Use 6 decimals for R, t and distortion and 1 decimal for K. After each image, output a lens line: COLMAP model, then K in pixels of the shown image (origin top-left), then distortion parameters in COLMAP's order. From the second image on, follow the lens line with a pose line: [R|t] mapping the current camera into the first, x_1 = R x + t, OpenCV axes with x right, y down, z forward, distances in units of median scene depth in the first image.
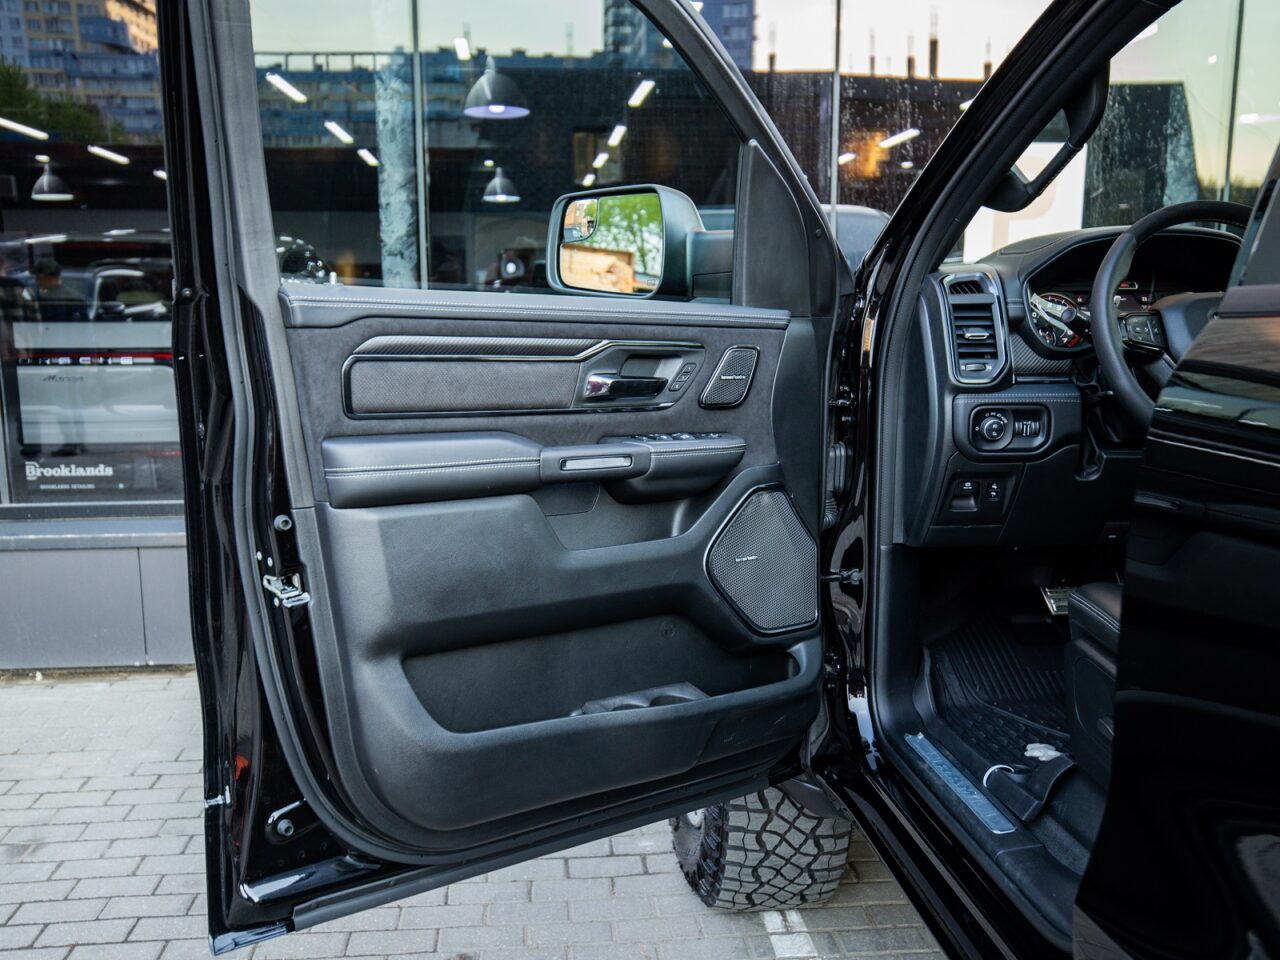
lens RADIAL K [[1112.1, 0, 640.0], [0, 1112.1, 480.0], [0, 0, 1]] dist [0.010862, 0.011445]
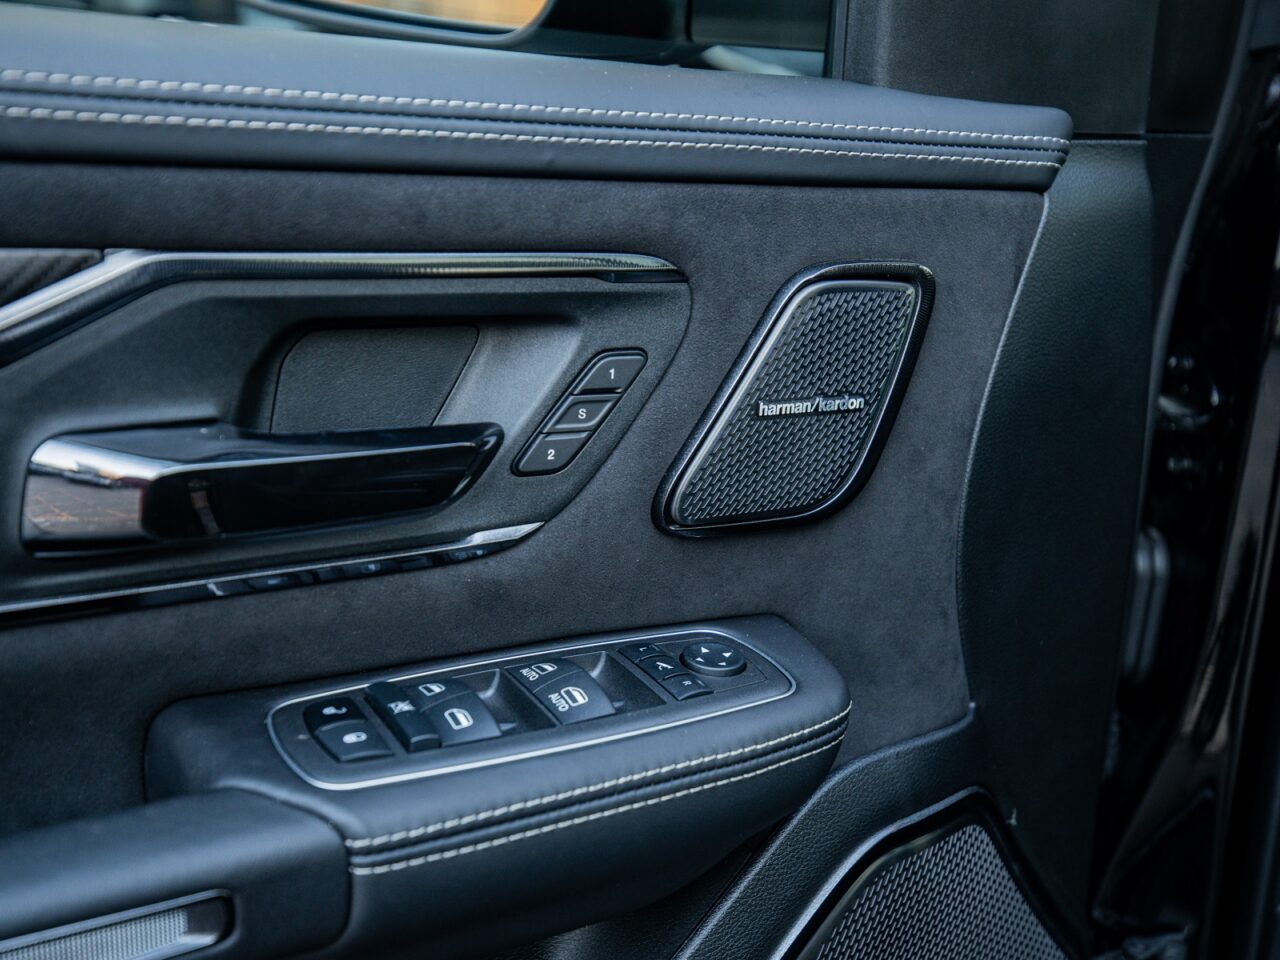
lens RADIAL K [[1353.9, 0, 640.0], [0, 1353.9, 480.0], [0, 0, 1]] dist [0.080291, 0.003039]
pose [[0.997418, 0.045823, -0.055296, 0.064876], [-0.038210, 0.990561, 0.131637, -0.113642], [0.060806, -0.129184, 0.989755, 0.722760]]
